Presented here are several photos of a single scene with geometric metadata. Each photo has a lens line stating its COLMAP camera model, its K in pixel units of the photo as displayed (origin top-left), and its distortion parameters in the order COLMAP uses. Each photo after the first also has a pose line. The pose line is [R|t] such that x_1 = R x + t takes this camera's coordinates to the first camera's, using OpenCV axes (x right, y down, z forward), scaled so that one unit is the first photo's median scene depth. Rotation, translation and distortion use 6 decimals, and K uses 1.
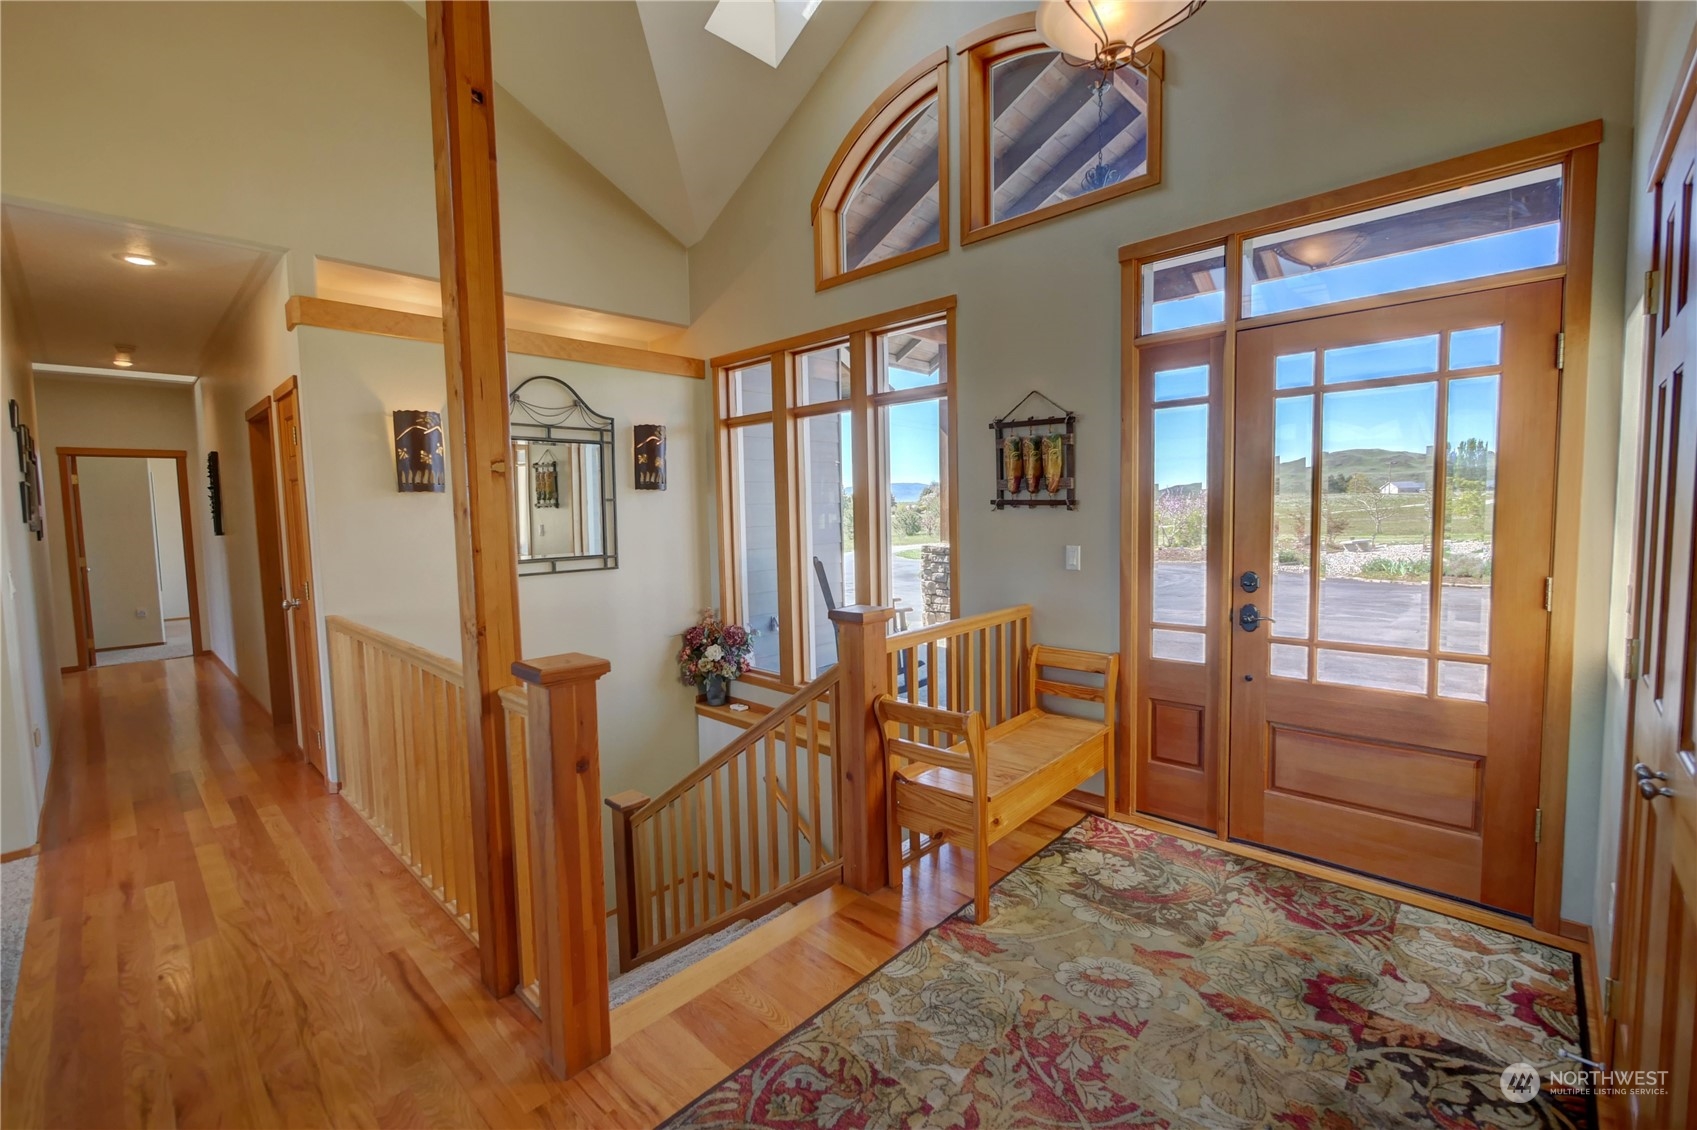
lens RADIAL K [[708.7, 0, 842.5], [0, 708.7, 563.9], [0, 0, 1]] dist [0.000097, -0.000180]
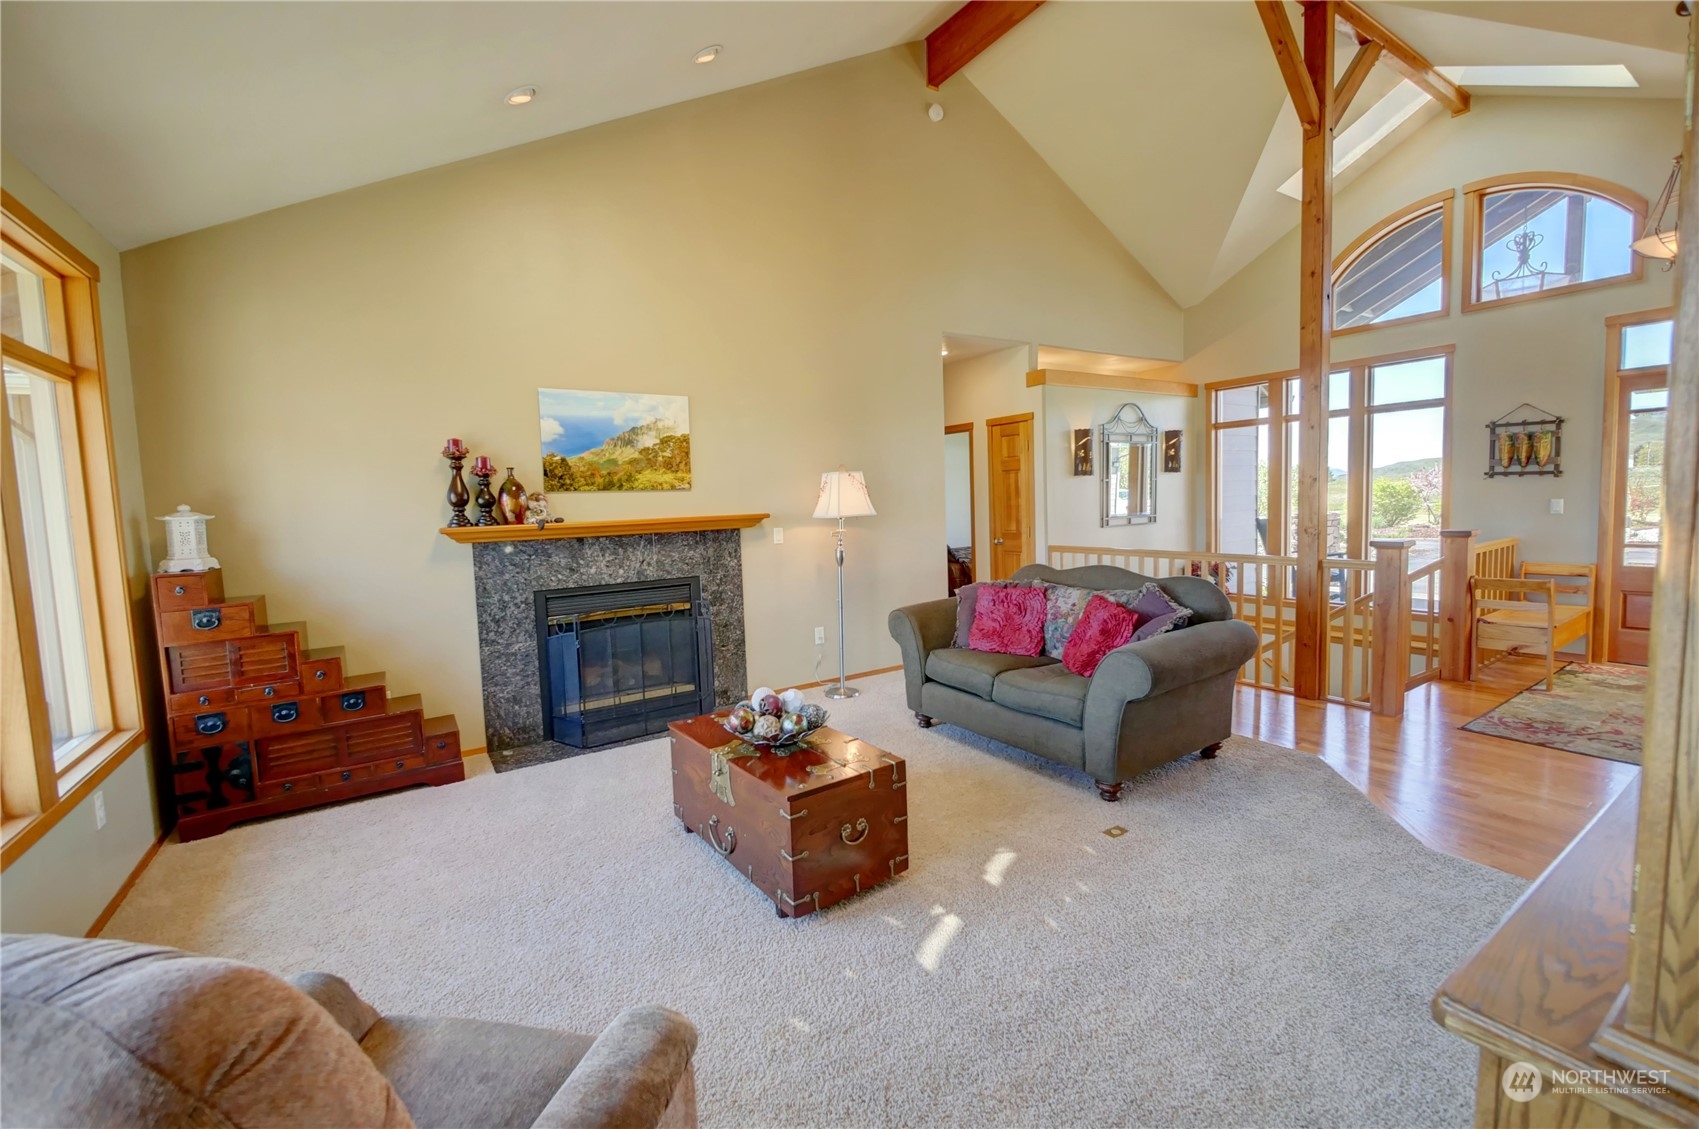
lens RADIAL K [[709.6, 0, 859.1], [0, 709.6, 557.7], [0, 0, 1]] dist [0.000097, -0.000180]
pose [[0.976716, 0.003662, -0.214504, -0.826095], [-0.003038, 0.999990, 0.003238, 0.100999], [0.214513, -0.002511, 0.976718, -0.862005]]
